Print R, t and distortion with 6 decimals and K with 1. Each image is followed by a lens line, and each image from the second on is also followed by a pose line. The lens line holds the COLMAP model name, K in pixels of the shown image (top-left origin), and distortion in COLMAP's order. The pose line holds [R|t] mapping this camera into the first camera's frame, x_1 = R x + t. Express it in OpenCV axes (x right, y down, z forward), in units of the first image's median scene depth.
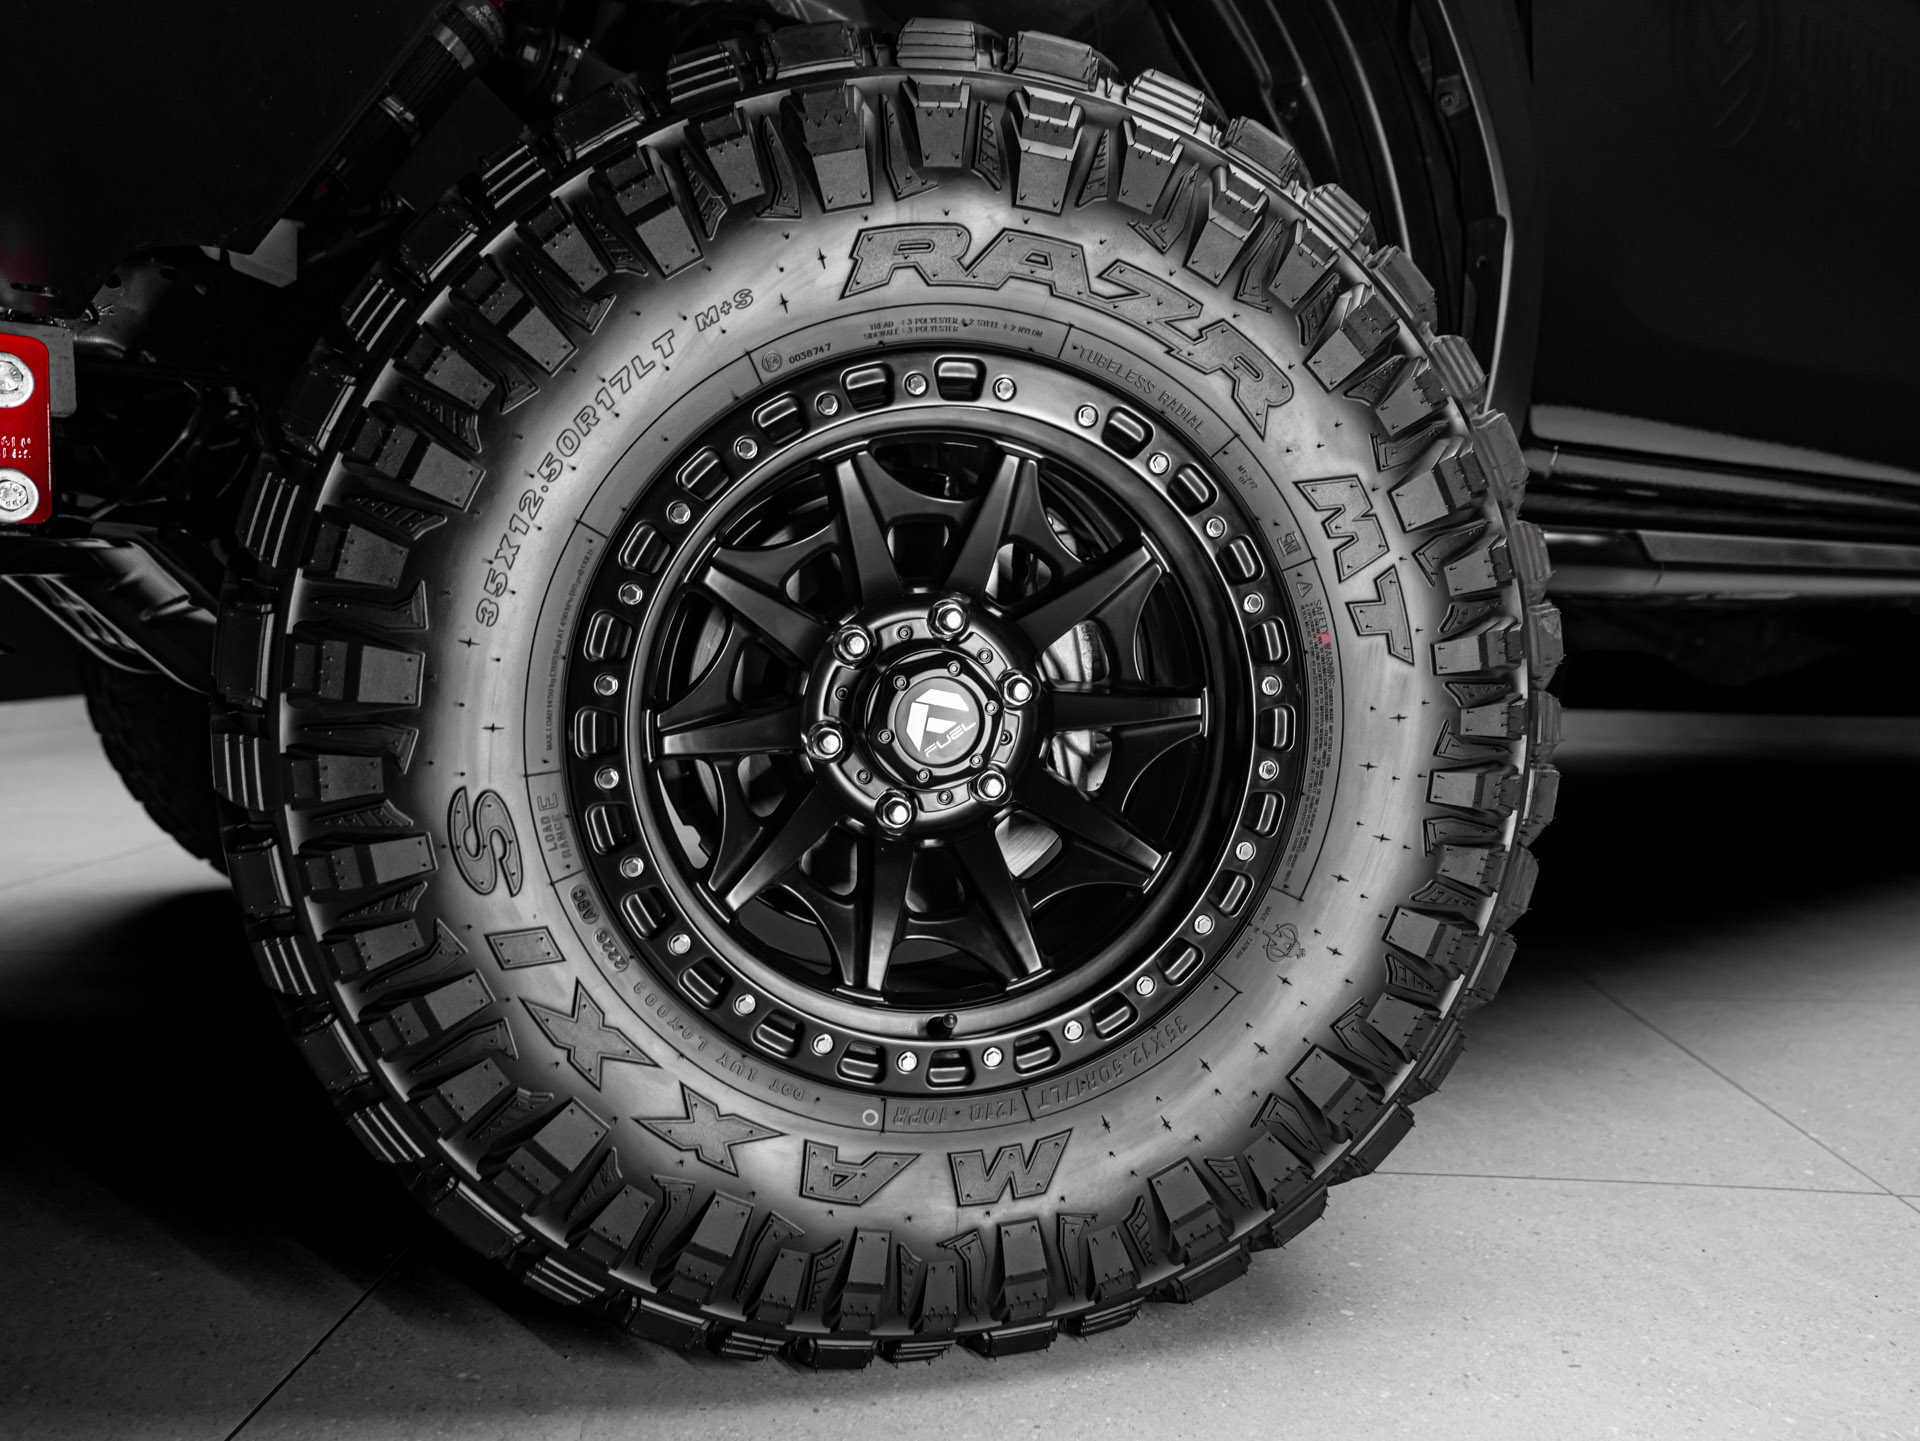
lens RADIAL K [[1435.9, 0, 960.0], [0, 1435.9, 720.5], [0, 0, 1]] dist [-0.027732, 0.063136]
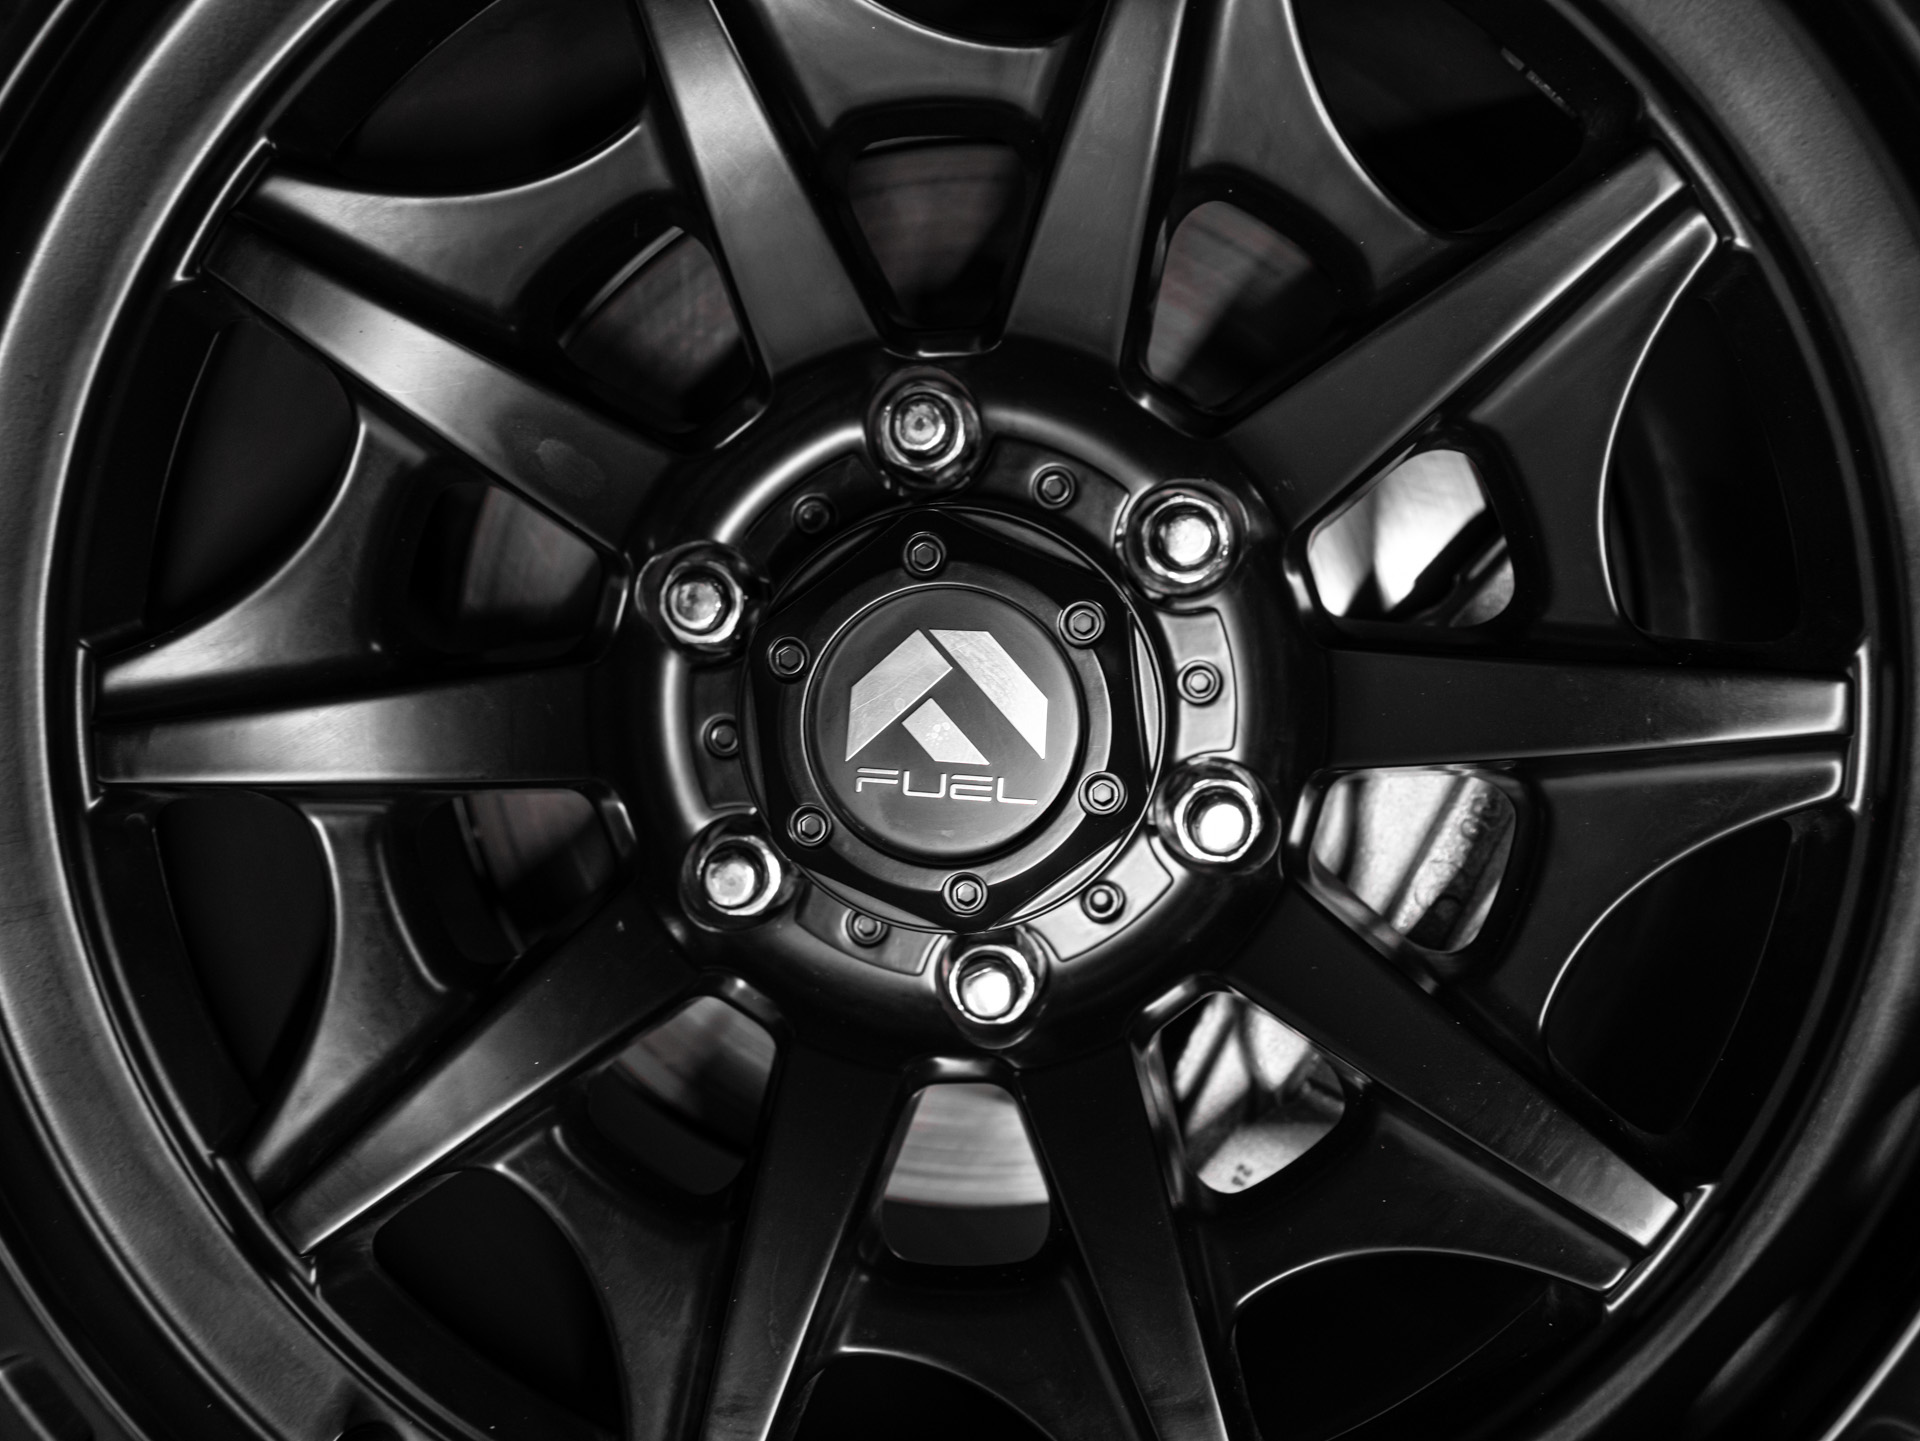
lens RADIAL K [[1435.9, 0, 960.0], [0, 1435.9, 720.5], [0, 0, 1]] dist [-0.027732, 0.063136]
pose [[0.767290, 0.601693, -0.221879, 0.055532], [-0.616346, 0.787465, 0.004041, -0.003107], [0.177153, 0.133654, 0.975066, 0.646374]]
